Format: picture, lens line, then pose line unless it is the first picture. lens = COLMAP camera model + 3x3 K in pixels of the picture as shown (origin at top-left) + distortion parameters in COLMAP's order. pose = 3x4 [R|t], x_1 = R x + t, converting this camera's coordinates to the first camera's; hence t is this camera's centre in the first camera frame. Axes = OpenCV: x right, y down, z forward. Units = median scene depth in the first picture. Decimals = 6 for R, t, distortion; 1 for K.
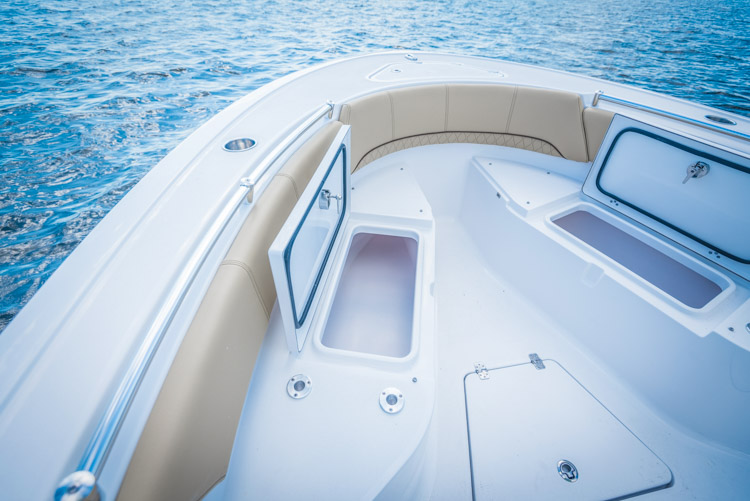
lens RADIAL K [[338.9, 0, 375.0], [0, 338.9, 250.5], [0, 0, 1]] dist [0.038507, -0.025437]
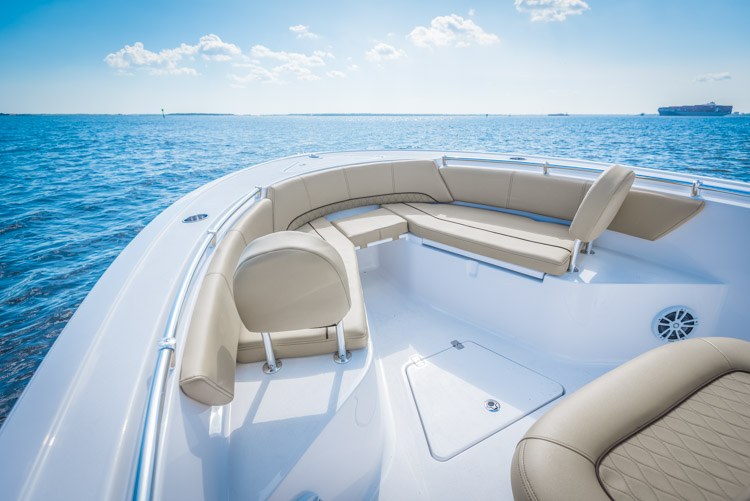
lens RADIAL K [[357.5, 0, 375.0], [0, 357.5, 250.5], [0, 0, 1]] dist [0.026602, -0.013666]
pose [[0.960463, -0.190120, 0.203386, -0.023232], [0.240219, 0.935192, -0.260213, 0.275844], [-0.140733, 0.298782, 0.943887, -0.318956]]
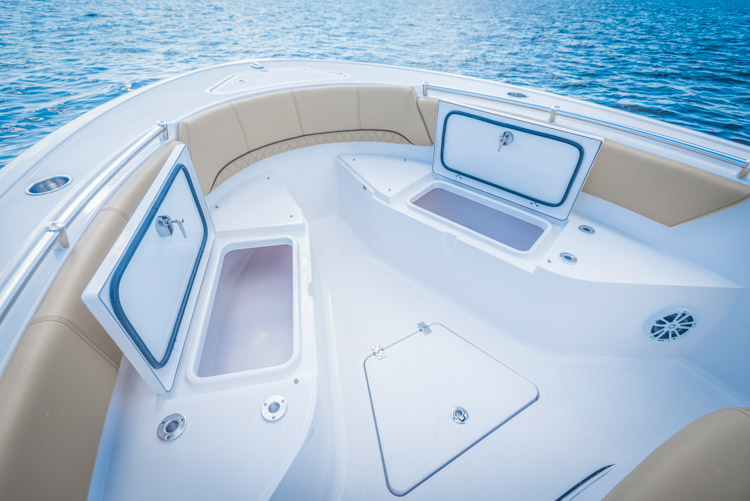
lens RADIAL K [[338.9, 0, 375.0], [0, 338.9, 250.5], [0, 0, 1]] dist [0.038507, -0.025437]
pose [[0.946408, -0.221324, 0.235219, 0.121732], [0.222764, 0.974651, 0.020780, 0.018652], [-0.233856, 0.032732, 0.971720, -0.041870]]
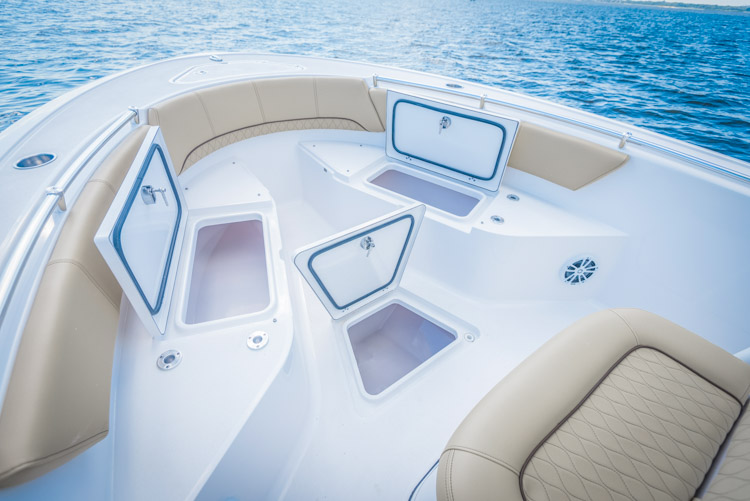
lens RADIAL K [[338.9, 0, 375.0], [0, 338.9, 250.5], [0, 0, 1]] dist [0.038507, -0.025437]
pose [[0.905349, -0.266193, 0.330885, 0.068733], [0.265122, 0.962955, 0.049273, 0.113179], [-0.331744, 0.043115, 0.942384, -0.182060]]
